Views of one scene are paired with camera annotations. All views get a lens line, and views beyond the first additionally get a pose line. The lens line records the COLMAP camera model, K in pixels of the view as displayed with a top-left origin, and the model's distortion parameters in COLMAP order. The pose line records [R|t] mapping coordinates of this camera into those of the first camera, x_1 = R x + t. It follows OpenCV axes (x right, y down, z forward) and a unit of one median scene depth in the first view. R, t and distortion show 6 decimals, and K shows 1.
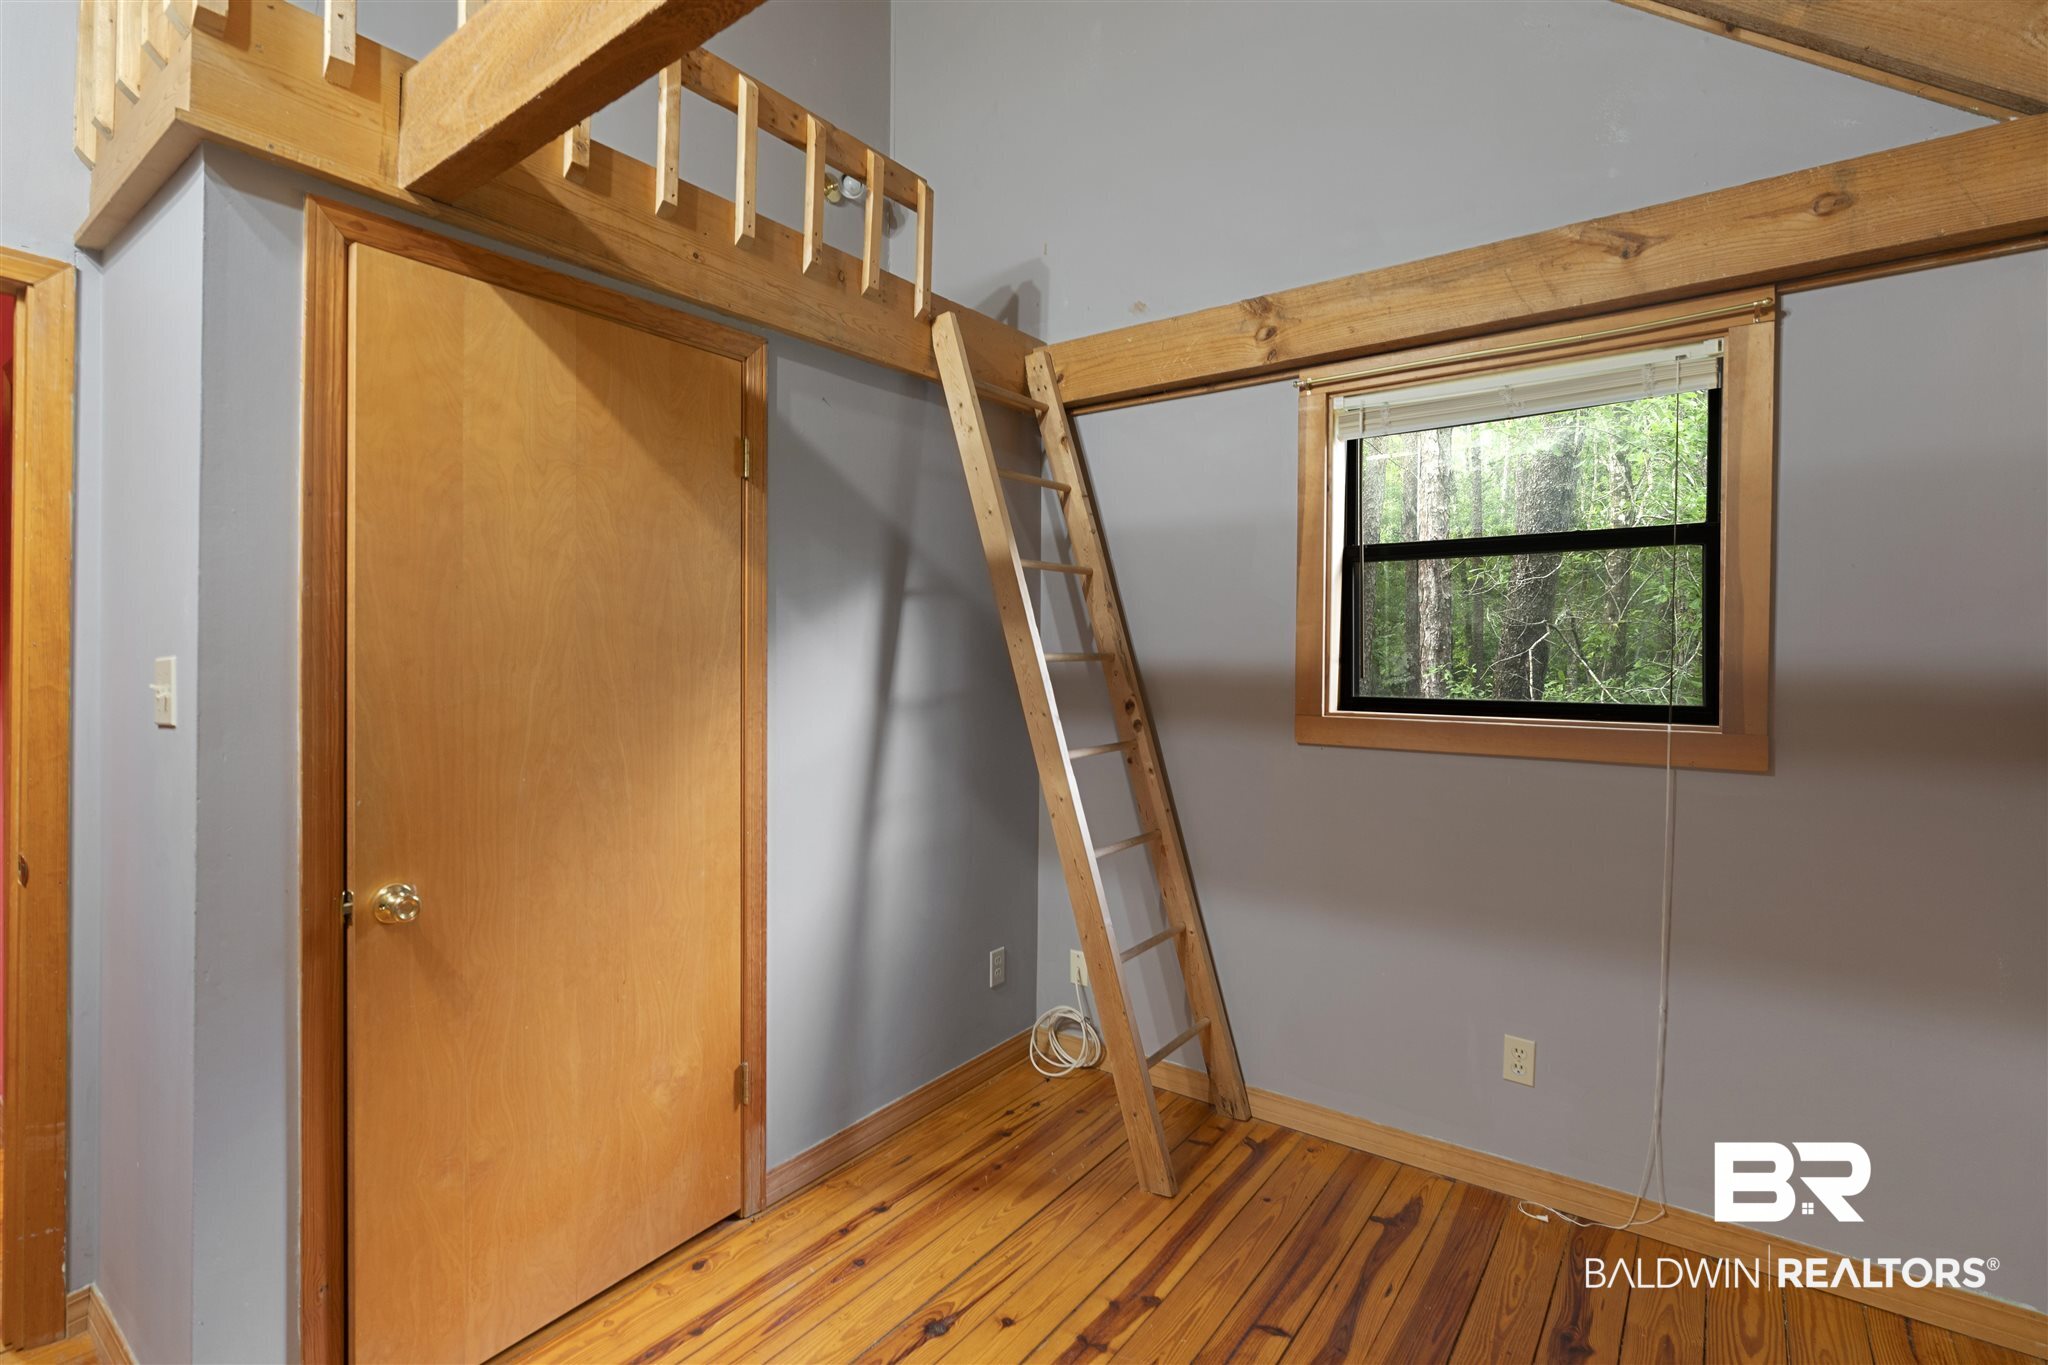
lens RADIAL K [[935.3, 0, 1024.8], [0, 935.3, 664.3], [0, 0, 1]] dist [0.001434, 0.001185]
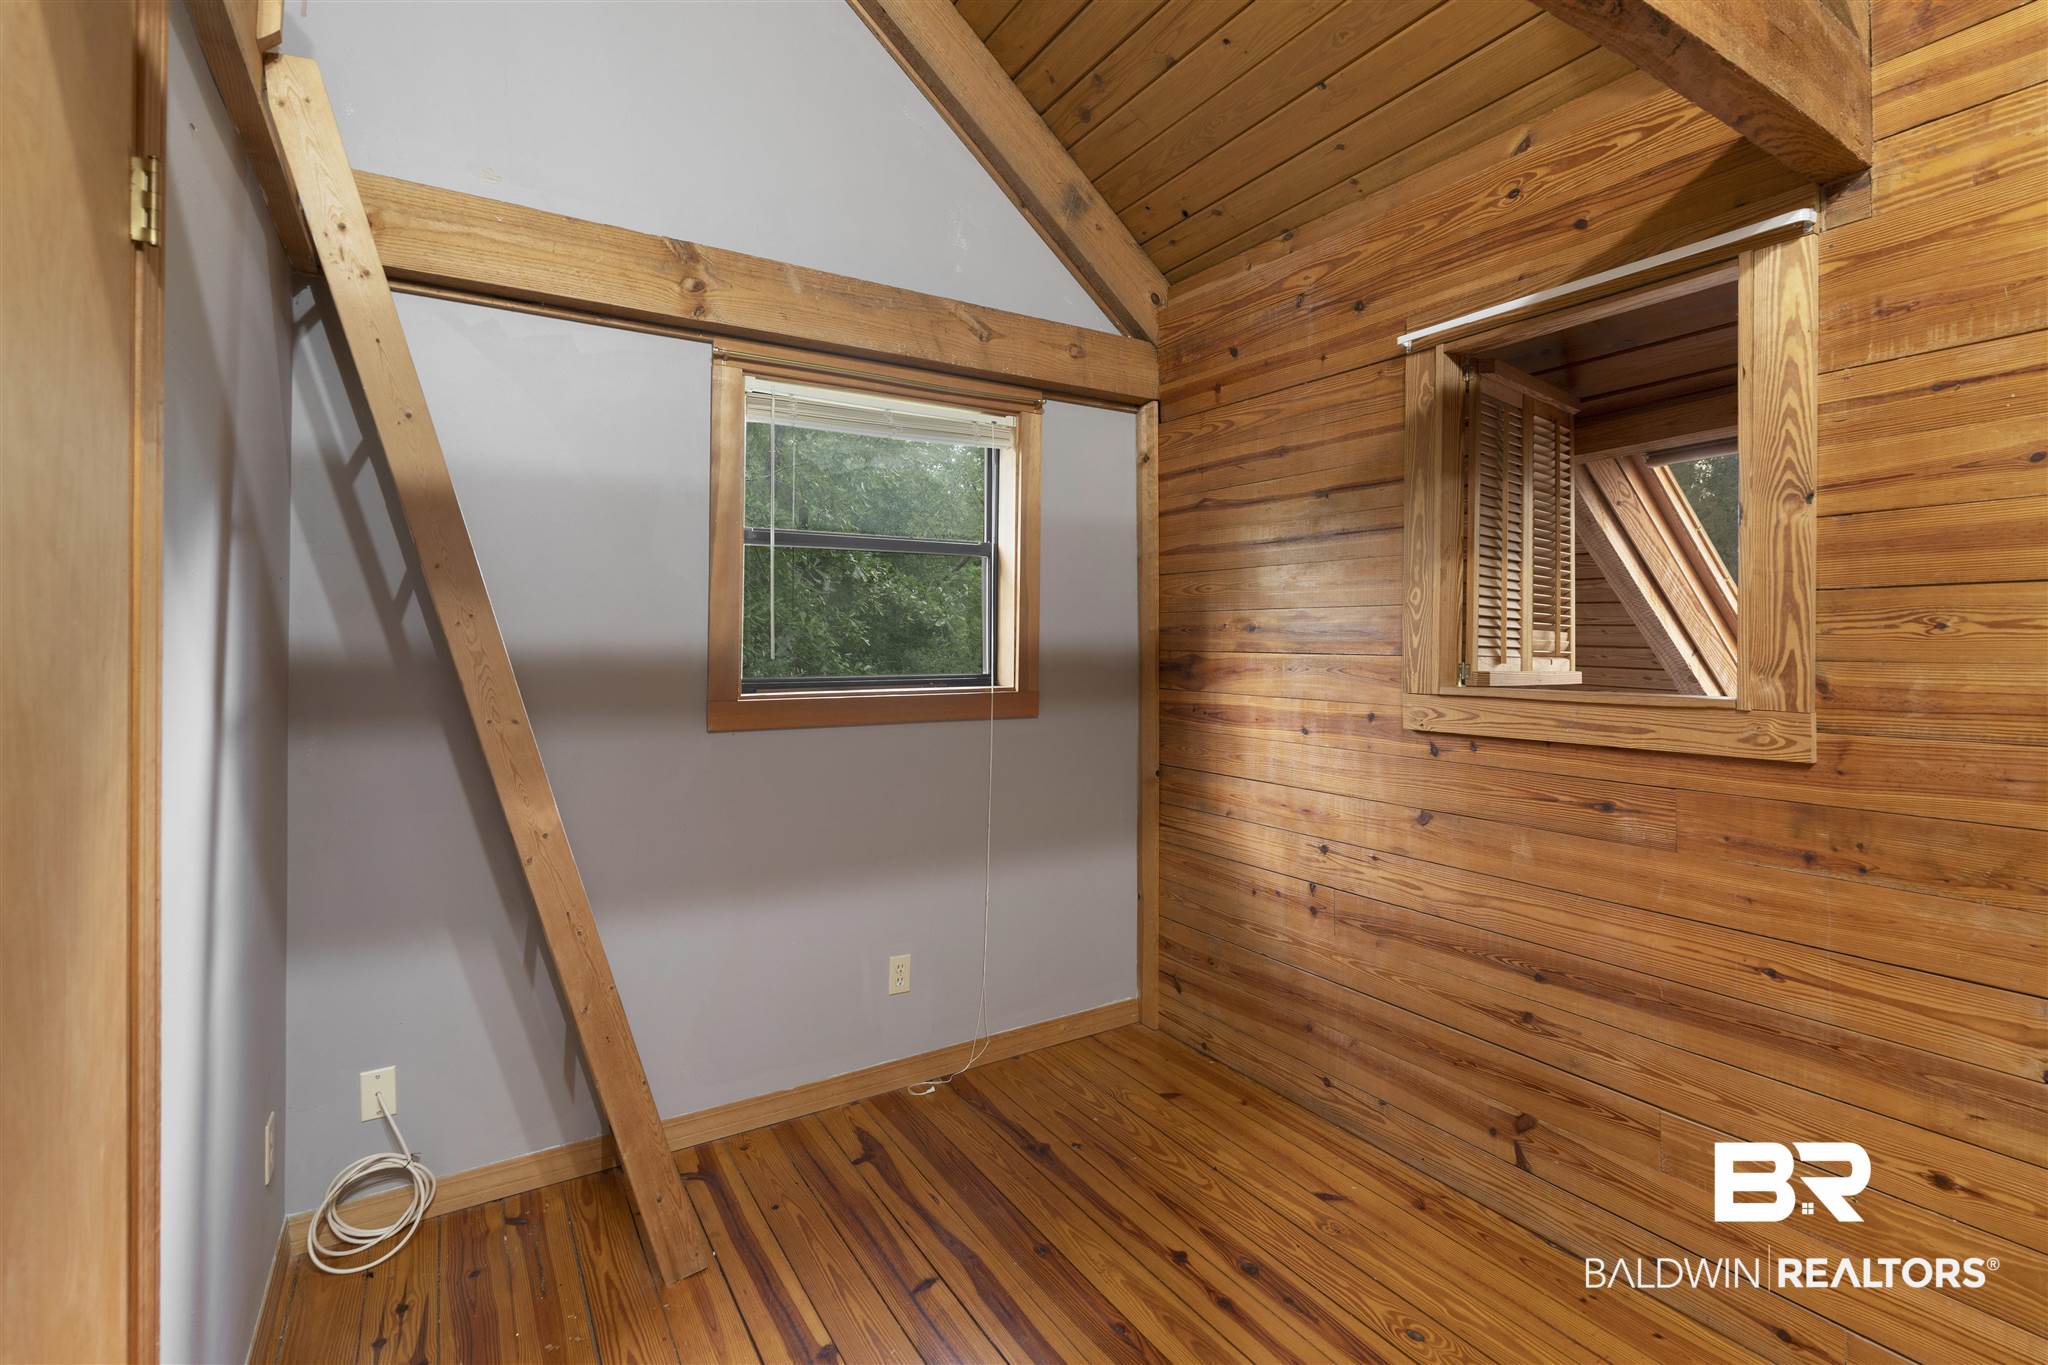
lens RADIAL K [[935.3, 0, 1005.7], [0, 935.3, 647.5], [0, 0, 1]] dist [0.001434, 0.001185]
pose [[0.382374, -0.010324, 0.923950, -0.554399], [0.009548, 0.999928, 0.007222, -0.003979], [-0.923958, 0.006061, 0.382445, 0.434843]]
